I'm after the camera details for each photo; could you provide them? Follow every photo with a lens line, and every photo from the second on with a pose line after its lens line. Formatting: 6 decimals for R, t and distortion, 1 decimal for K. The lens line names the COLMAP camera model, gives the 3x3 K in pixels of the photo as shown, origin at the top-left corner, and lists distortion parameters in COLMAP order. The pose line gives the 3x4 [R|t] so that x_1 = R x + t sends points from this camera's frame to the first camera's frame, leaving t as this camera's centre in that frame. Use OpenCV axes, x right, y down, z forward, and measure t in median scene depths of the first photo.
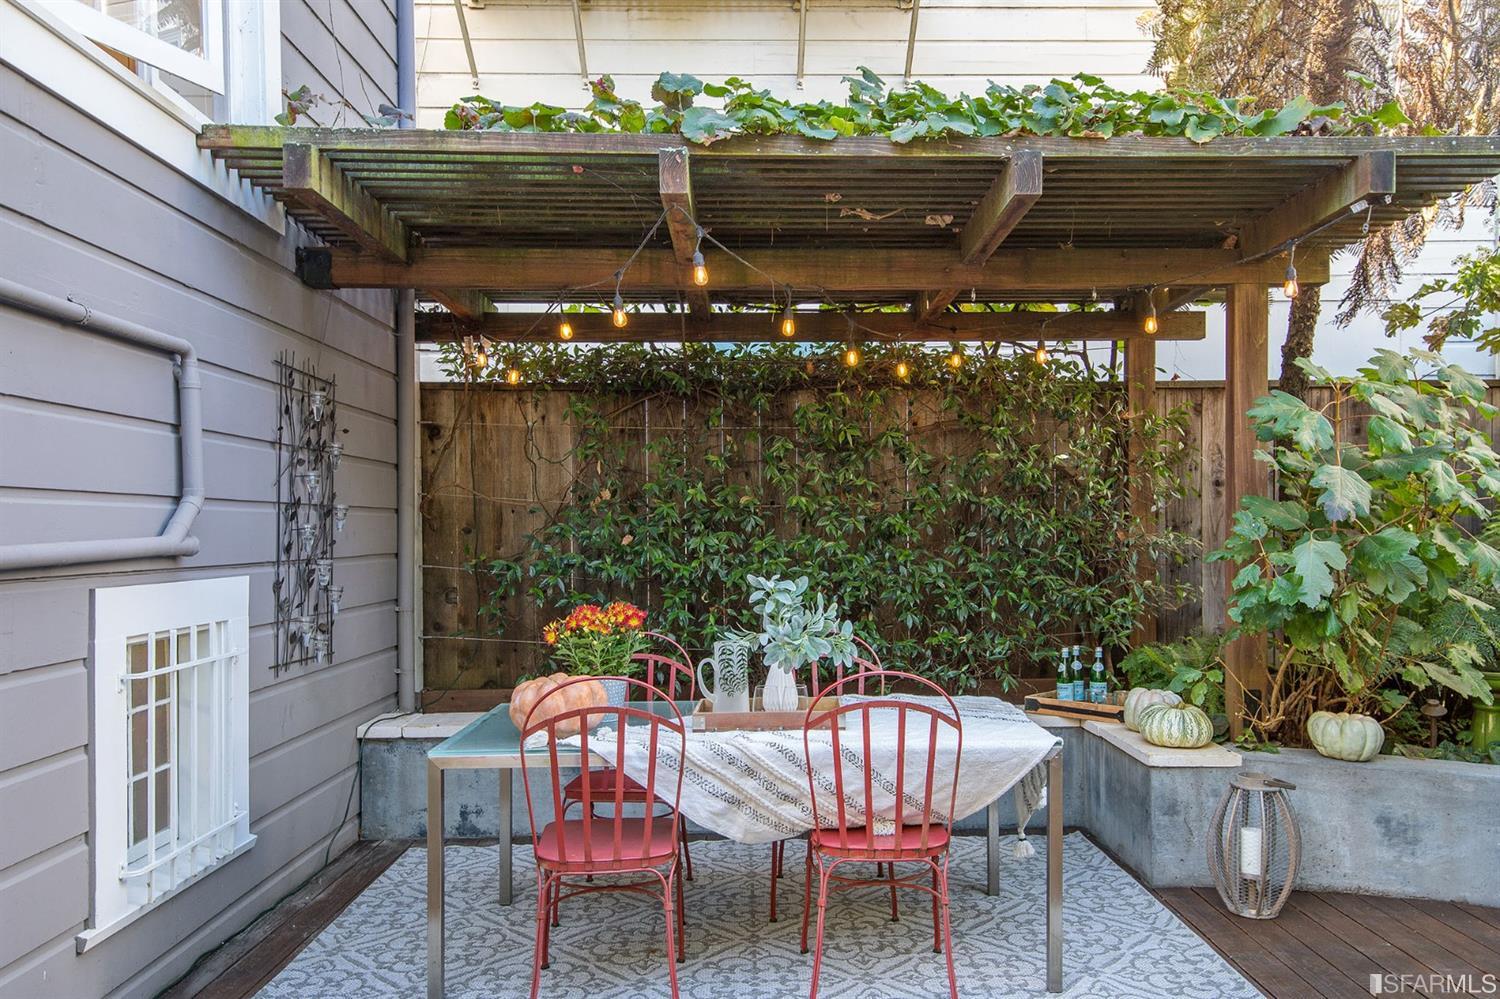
lens RADIAL K [[1148.3, 0, 751.8], [0, 1148.3, 540.3], [0, 0, 1]] dist [0.055023, 0.000570]
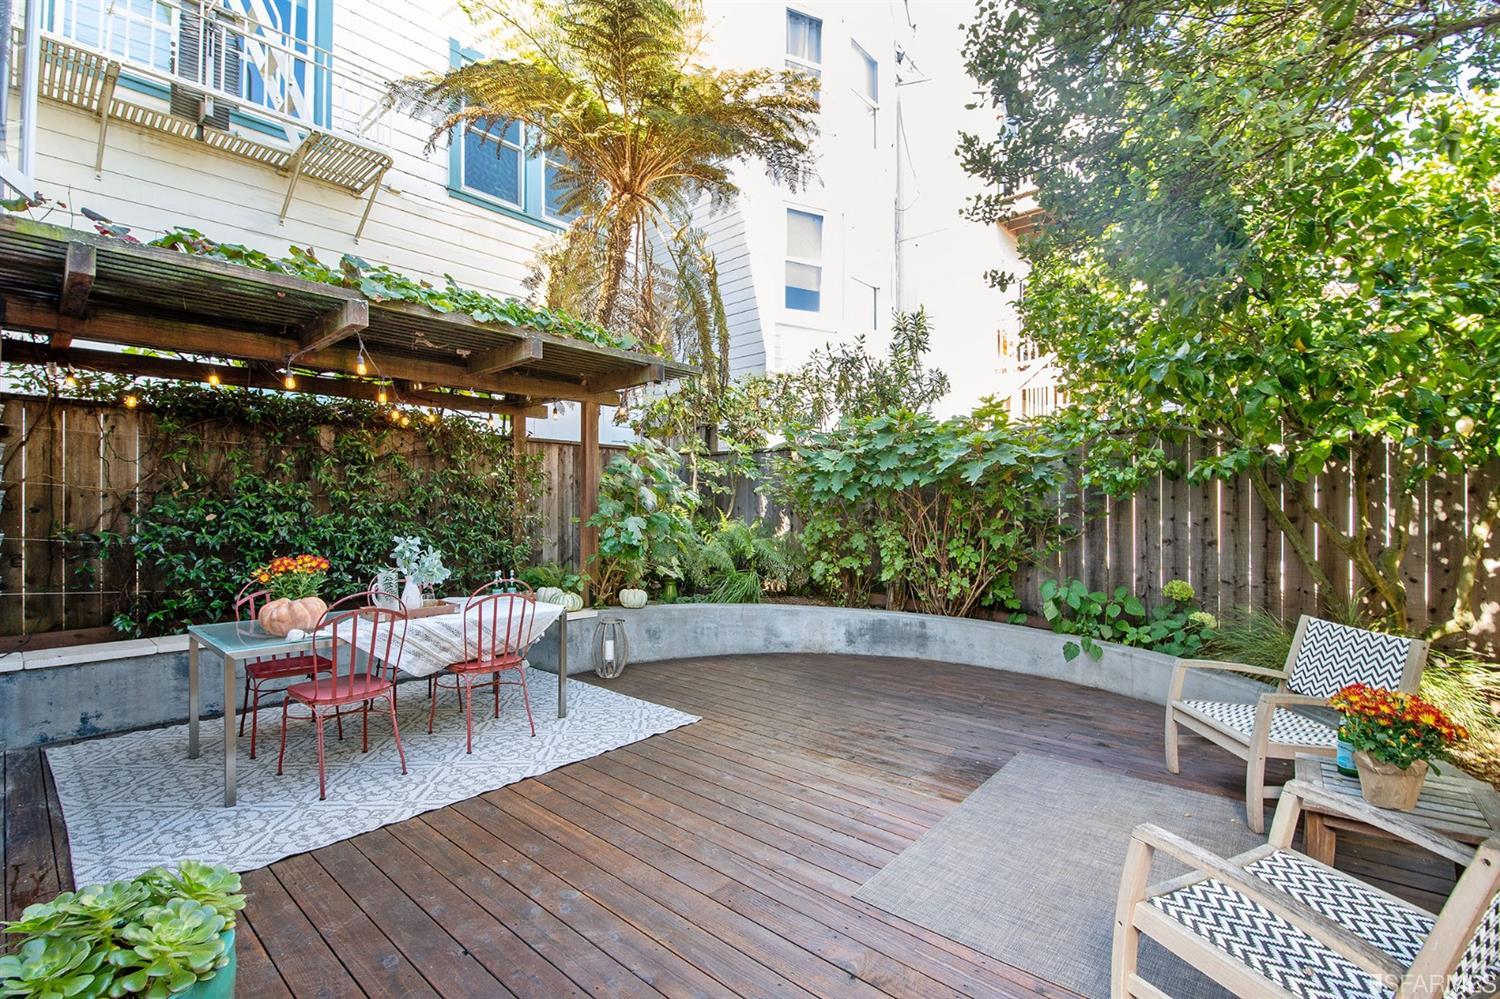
lens RADIAL K [[638.3, 0, 750.0], [0, 638.3, 499.5], [0, 0, 1]] dist [-0.000865, -0.000133]
pose [[0.706047, 0.017008, 0.707961, -0.294120], [0.000599, 0.999697, -0.024613, -0.003125], [-0.708165, 0.017802, 0.705822, -0.110696]]
